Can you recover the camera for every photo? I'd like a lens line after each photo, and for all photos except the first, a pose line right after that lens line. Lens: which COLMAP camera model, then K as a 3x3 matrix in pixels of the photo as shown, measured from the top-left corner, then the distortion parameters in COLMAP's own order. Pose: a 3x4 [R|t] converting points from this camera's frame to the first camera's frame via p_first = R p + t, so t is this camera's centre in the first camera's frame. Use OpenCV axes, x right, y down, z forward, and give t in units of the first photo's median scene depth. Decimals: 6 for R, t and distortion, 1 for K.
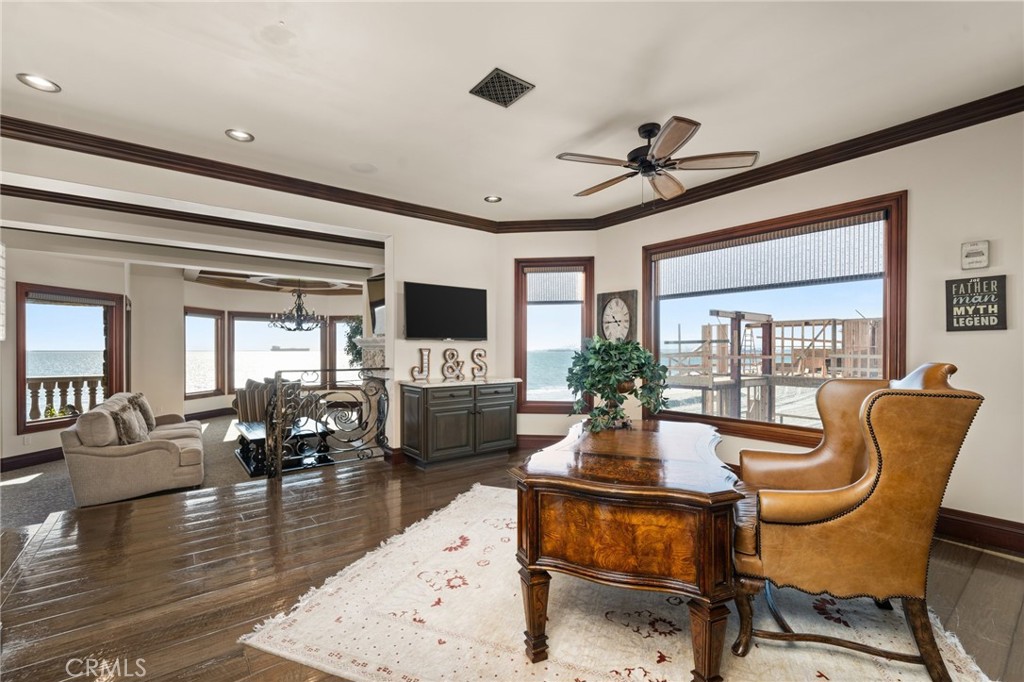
lens RADIAL K [[449.3, 0, 522.0], [0, 449.3, 353.6], [0, 0, 1]] dist [0.001597, -0.000728]
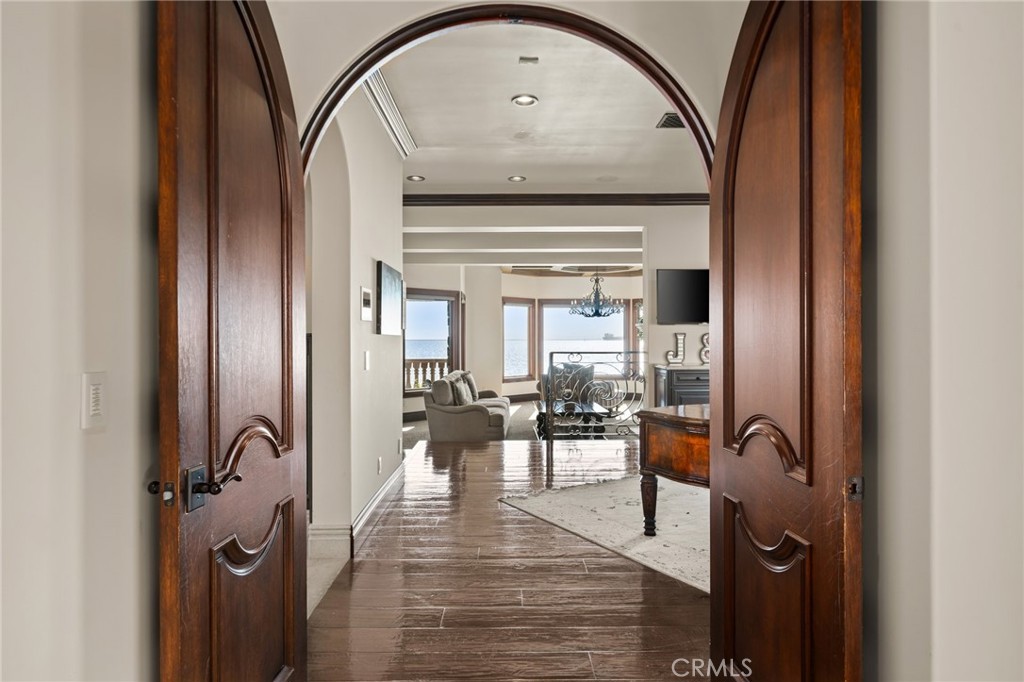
lens RADIAL K [[590.4, 0, 513.2], [0, 590.4, 339.2], [0, 0, 1]] dist [0.003065, 0.000040]
pose [[0.799803, -0.002240, -0.600259, 0.175711], [-0.000911, 0.999987, -0.004945, 0.006153], [0.600262, 0.004502, 0.799790, -0.177366]]
